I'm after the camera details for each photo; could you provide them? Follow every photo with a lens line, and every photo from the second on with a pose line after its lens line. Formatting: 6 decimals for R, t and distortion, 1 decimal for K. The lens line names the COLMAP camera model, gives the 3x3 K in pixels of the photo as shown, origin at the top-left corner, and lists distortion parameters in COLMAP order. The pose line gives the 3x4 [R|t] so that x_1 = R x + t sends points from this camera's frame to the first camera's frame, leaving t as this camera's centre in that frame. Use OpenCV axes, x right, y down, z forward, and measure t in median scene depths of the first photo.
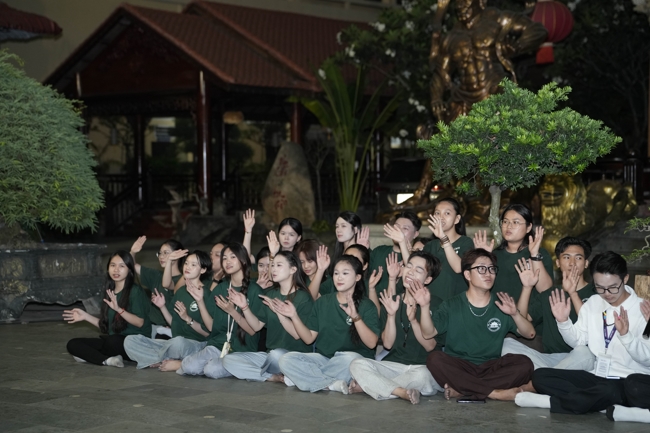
lens RADIAL K [[1283.8, 0, 318.6], [0, 1283.8, 201.9], [0, 0, 1]] dist [0.627777, 0.000000]
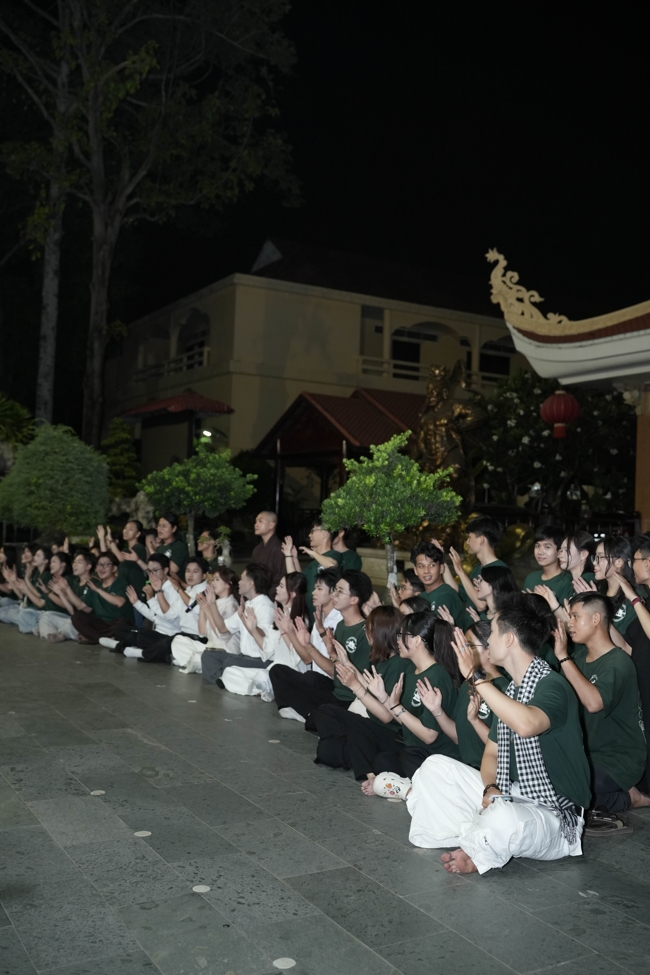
lens RADIAL K [[974.4, 0, 326.2], [0, 974.4, 489.9], [0, 0, 1]] dist [0.004237, 0.000000]
pose [[0.954477, 0.036100, -0.296091, 0.240211], [-0.049484, 0.998058, -0.037829, -0.002579], [0.294151, 0.050758, 0.954410, -0.021053]]
